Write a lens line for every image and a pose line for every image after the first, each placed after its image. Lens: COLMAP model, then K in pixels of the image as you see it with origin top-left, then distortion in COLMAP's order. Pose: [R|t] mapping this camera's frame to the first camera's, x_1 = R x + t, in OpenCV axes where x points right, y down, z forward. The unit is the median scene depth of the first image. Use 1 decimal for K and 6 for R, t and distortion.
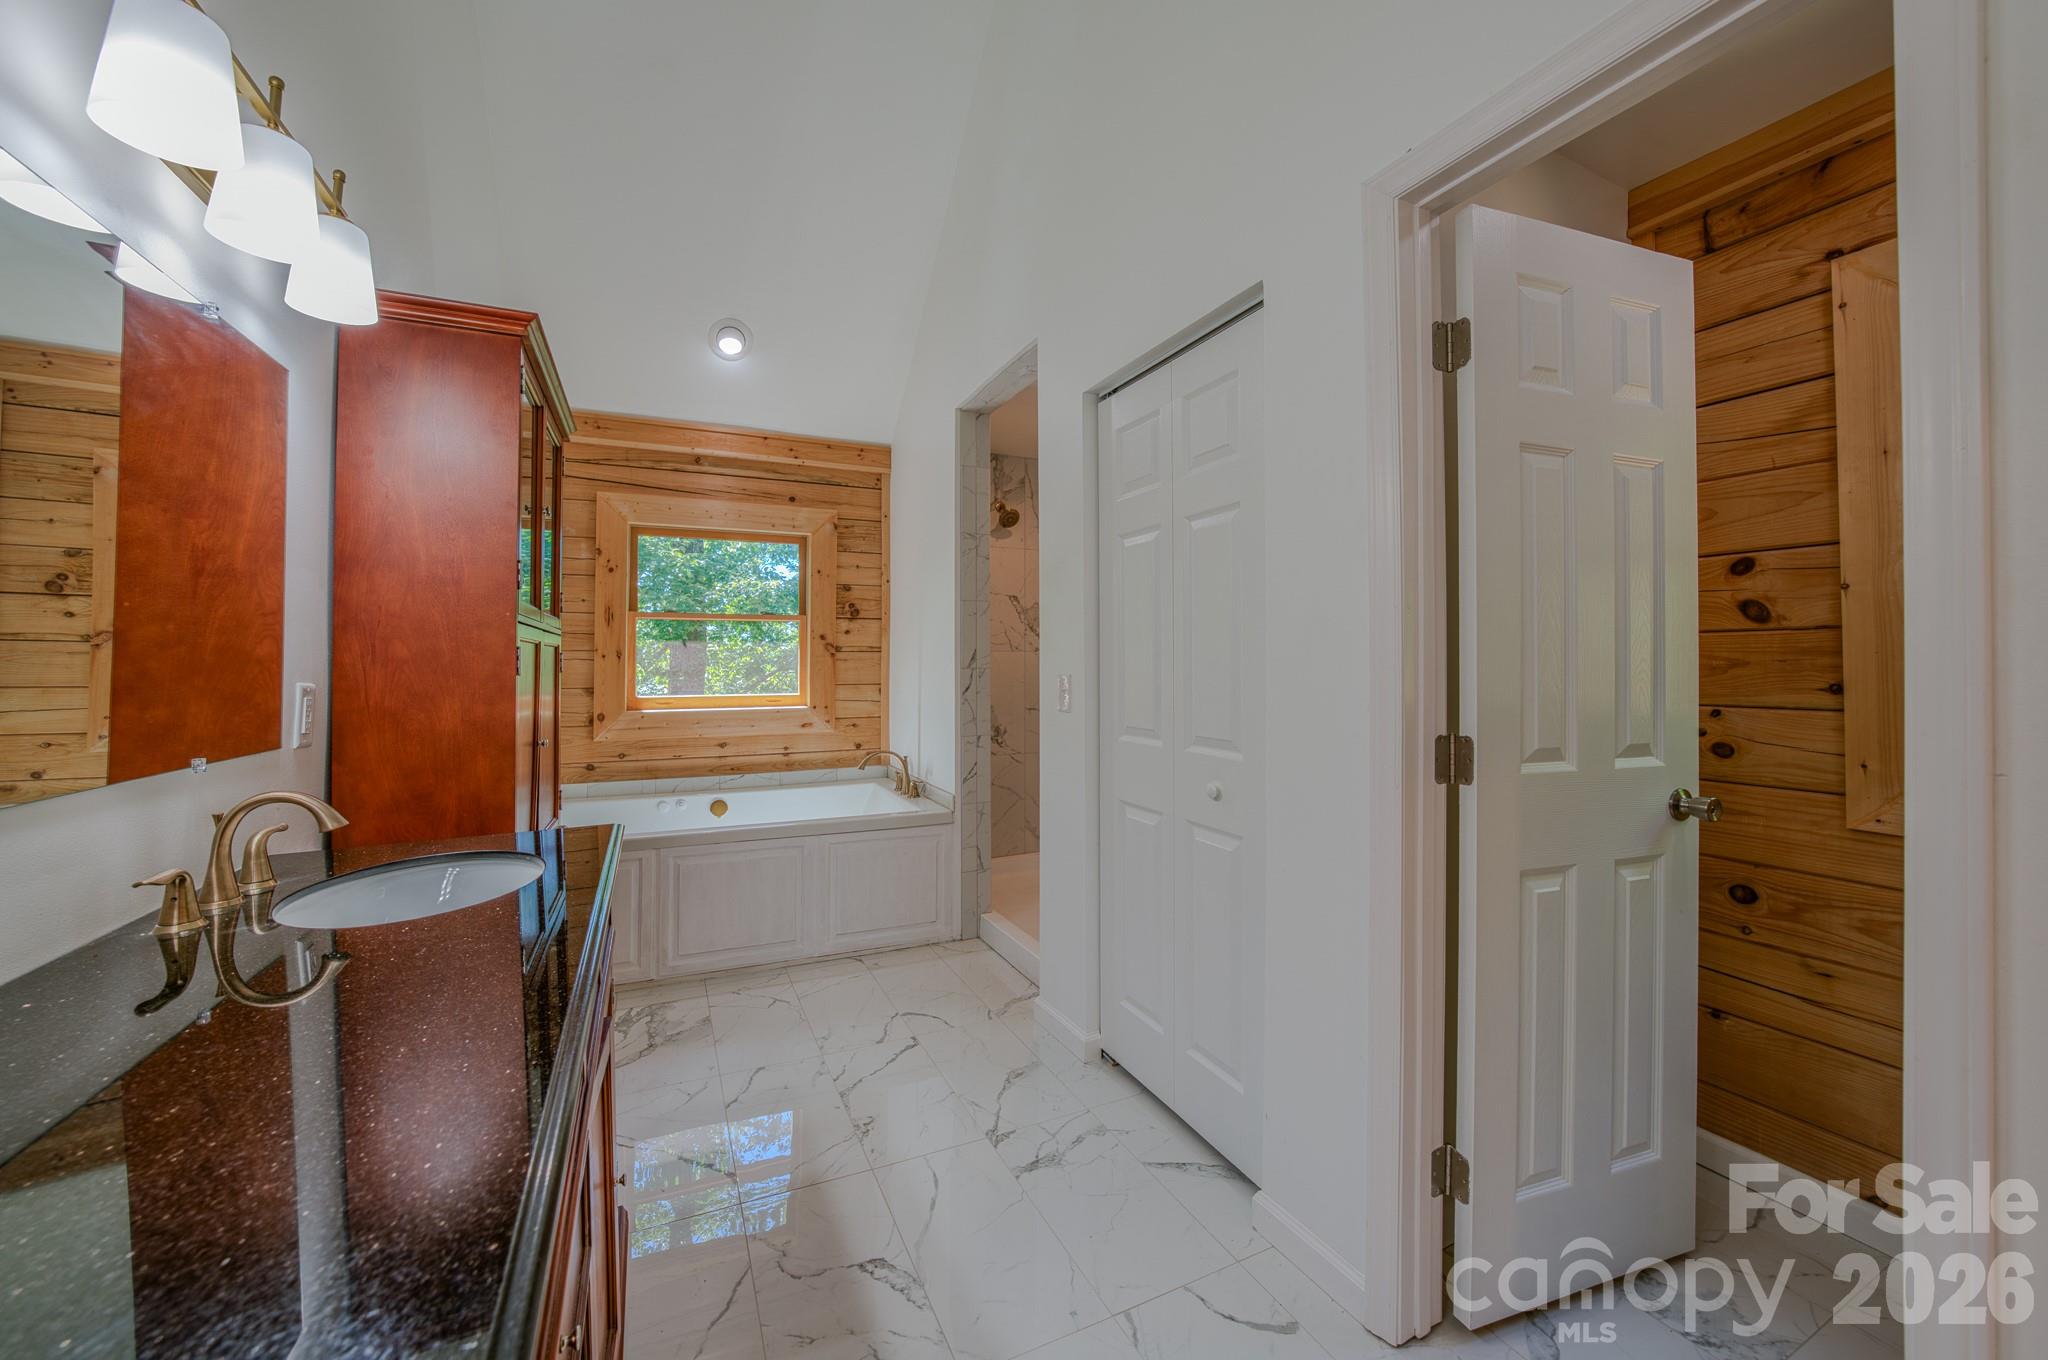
lens RADIAL K [[753.3, 0, 1034.9], [0, 753.3, 655.4], [0, 0, 1]] dist [-0.029040, 0.005861]
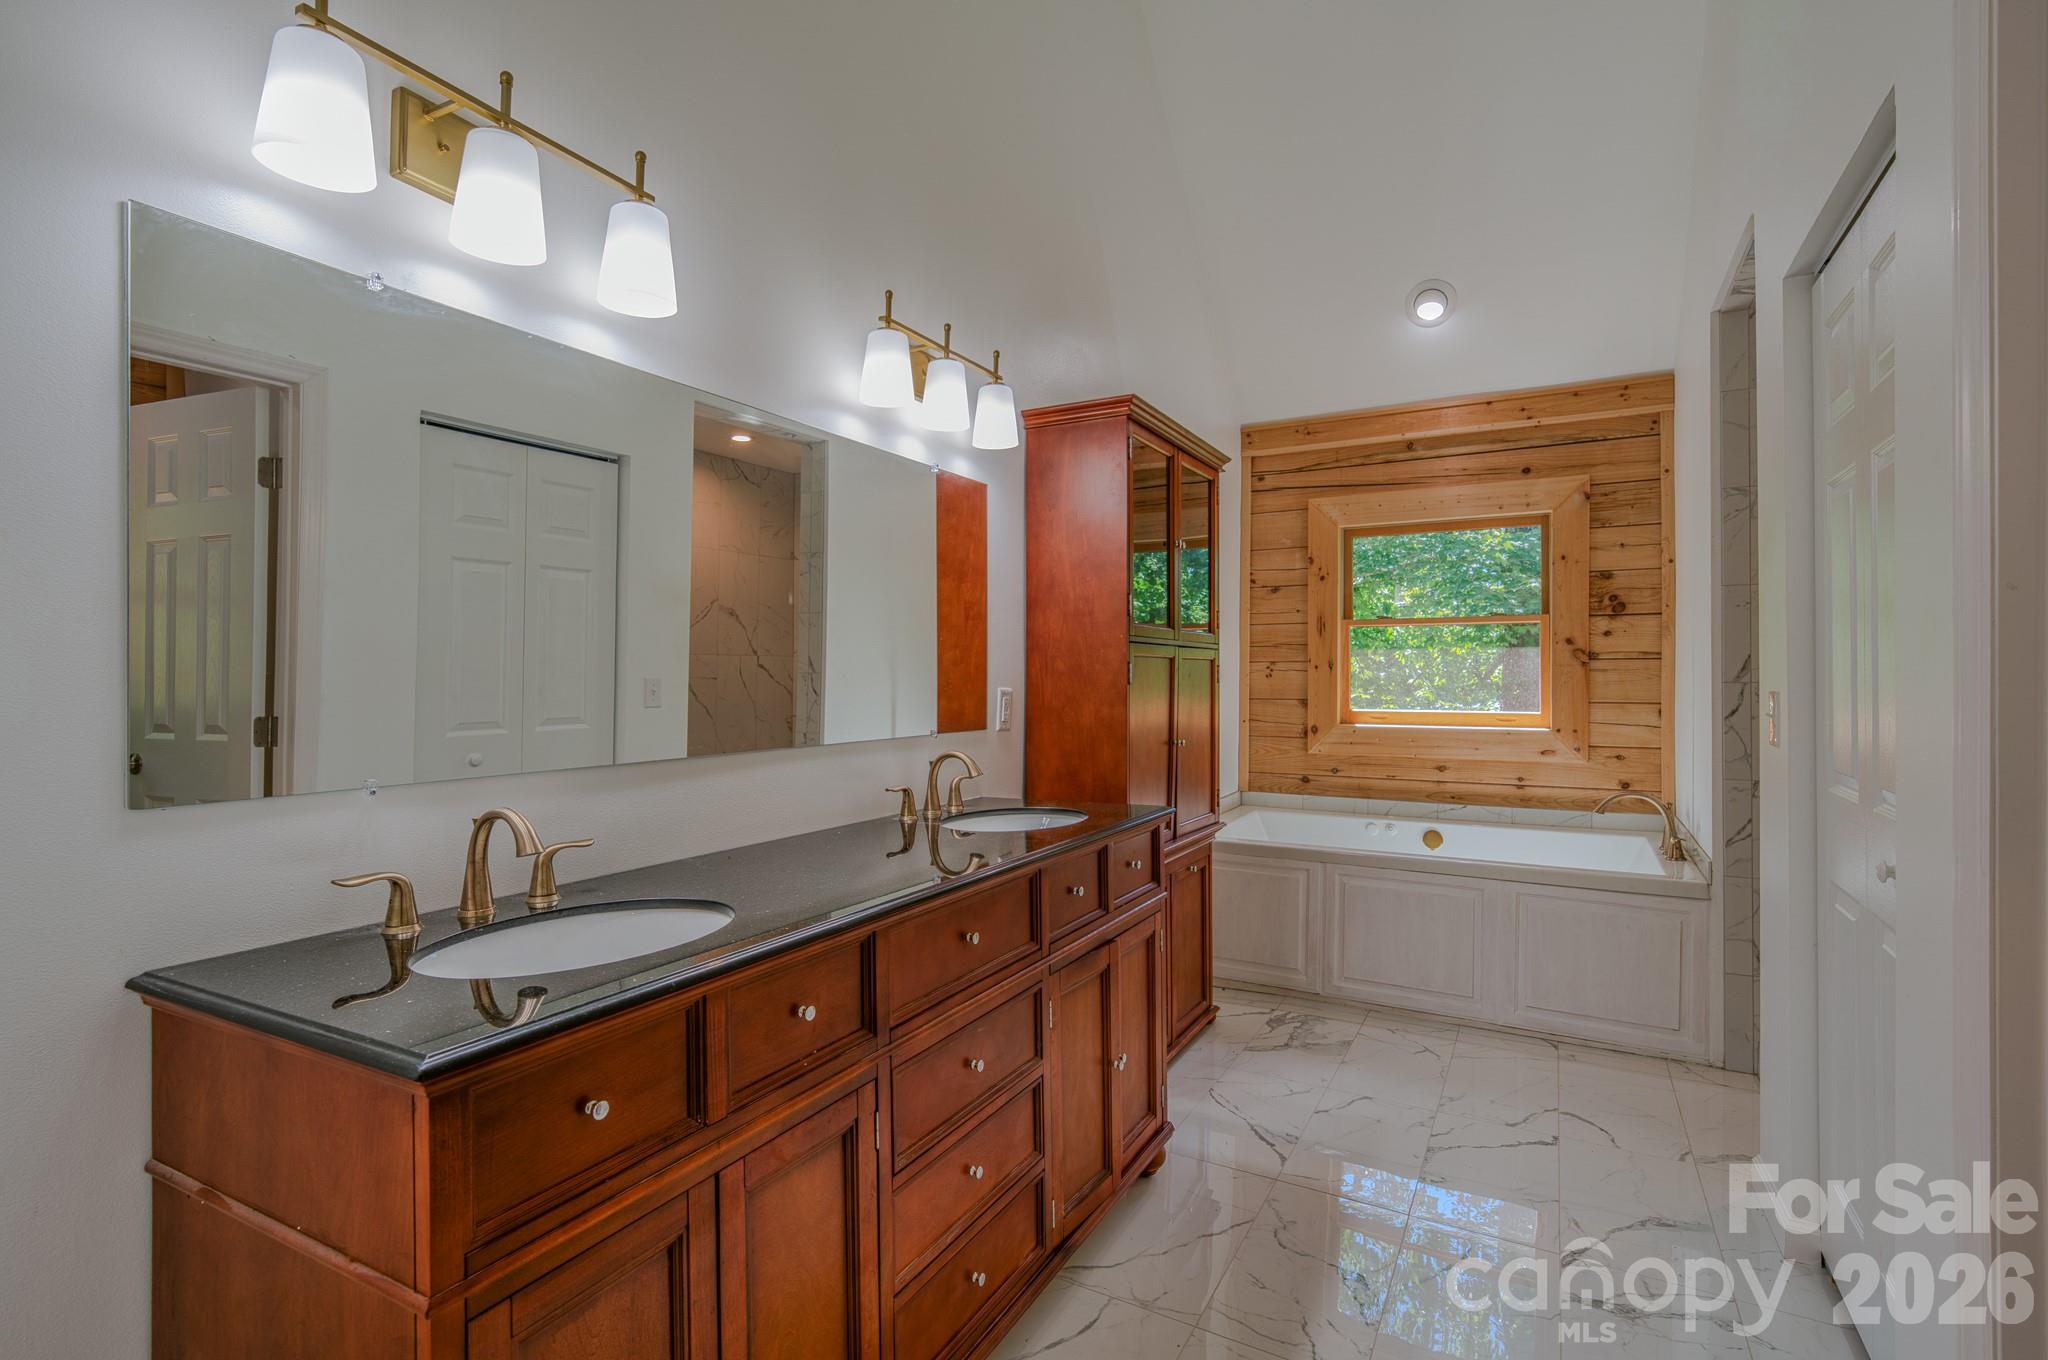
lens RADIAL K [[990.3, 0, 1058.9], [0, 990.3, 682.0], [0, 0, 1]] dist [-0.000925, 0.000169]
pose [[0.598692, 0.007624, -0.800943, 0.251594], [0.007546, 0.999857, 0.015158, -0.001556], [0.800944, -0.015119, 0.598548, -0.044930]]
